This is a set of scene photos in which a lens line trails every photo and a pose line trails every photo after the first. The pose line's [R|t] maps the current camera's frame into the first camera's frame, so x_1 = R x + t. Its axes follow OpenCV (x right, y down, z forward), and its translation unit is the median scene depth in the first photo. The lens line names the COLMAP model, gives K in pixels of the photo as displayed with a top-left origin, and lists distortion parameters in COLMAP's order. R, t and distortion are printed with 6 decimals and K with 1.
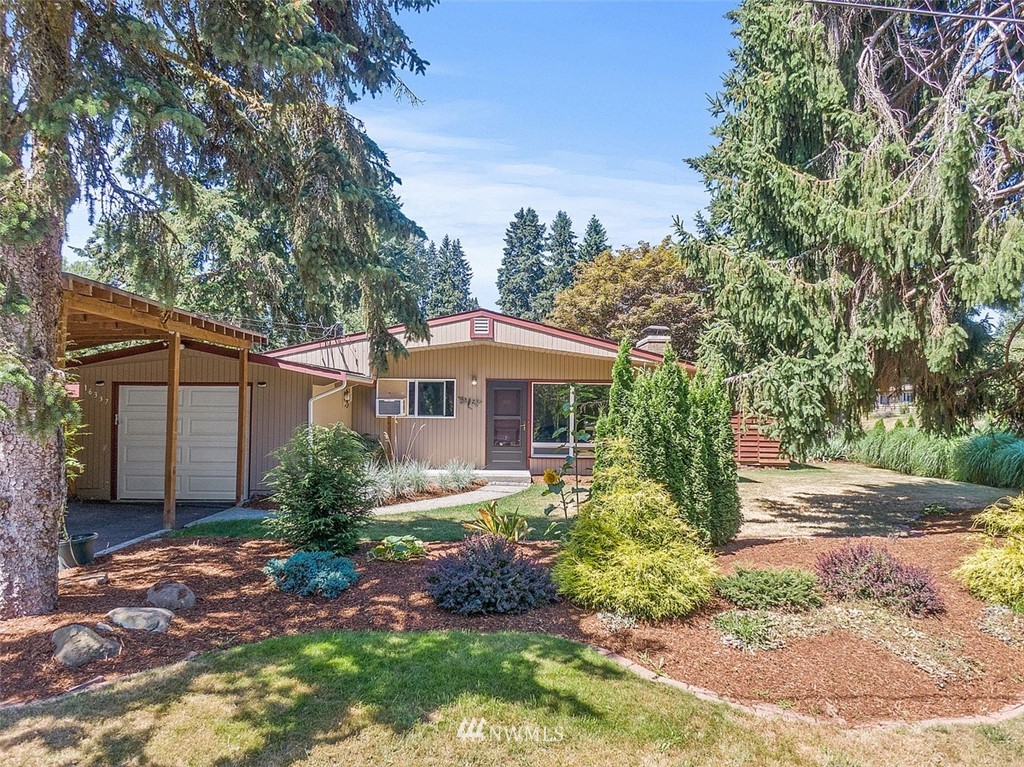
lens RADIAL K [[750.0, 0, 512.0], [0, 750.0, 383.5], [0, 0, 1]] dist [0.016202, -0.004687]
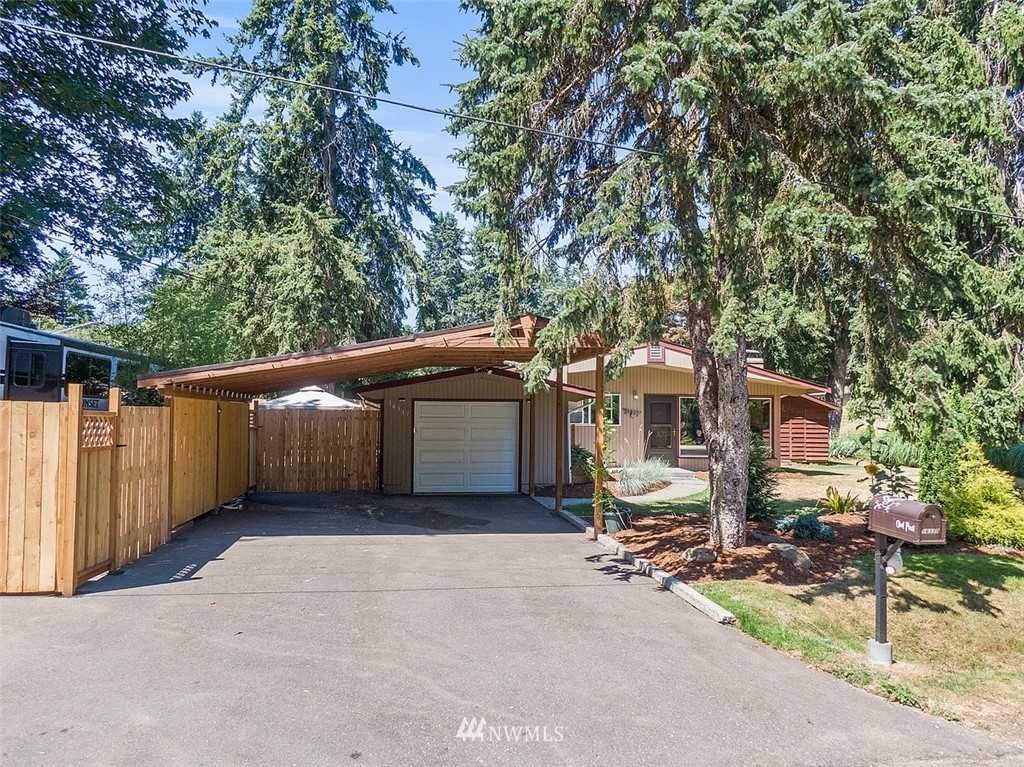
lens RADIAL K [[754.9, 0, 512.0], [0, 754.9, 383.5], [0, 0, 1]] dist [0.001625, 0.003557]
pose [[0.988791, 0.006609, 0.149161, -0.851768], [-0.006558, 0.999978, -0.000830, -0.040764], [-0.149163, -0.000157, 0.988813, -0.389877]]
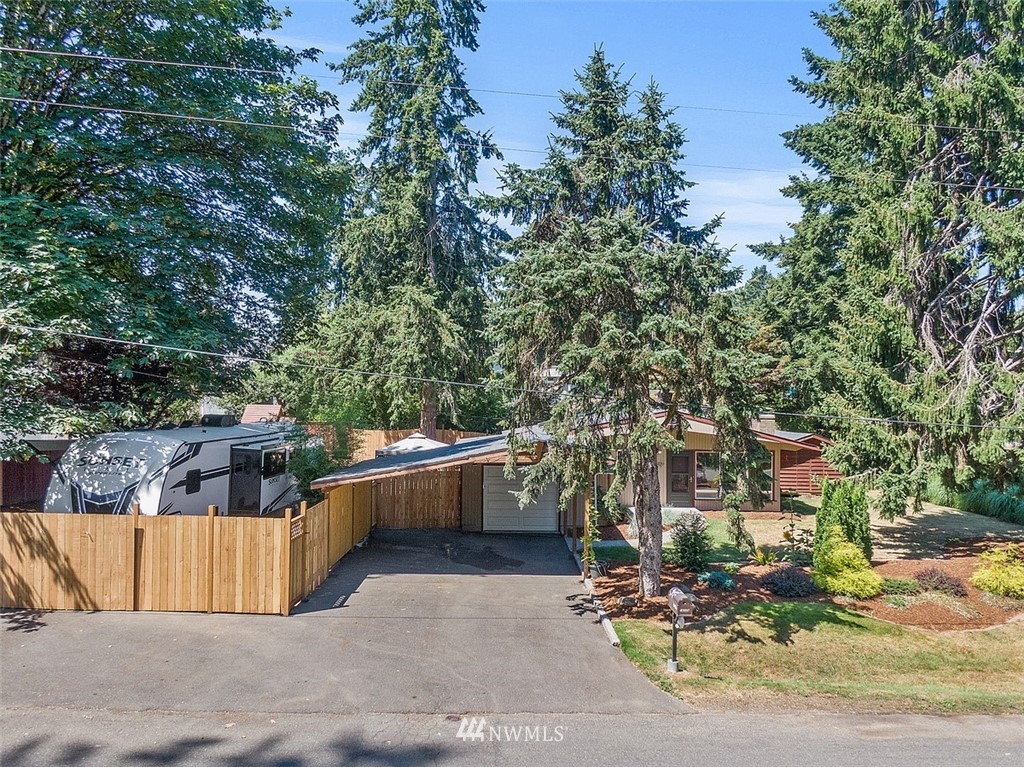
lens RADIAL K [[741.1, 0, 512.0], [0, 741.1, 383.5], [0, 0, 1]] dist [0.009784, -0.003663]
pose [[0.999994, -0.000184, 0.003522, -0.720849], [0.000120, 0.999837, 0.018065, -0.340026], [-0.003525, -0.018065, 0.999831, -1.107847]]
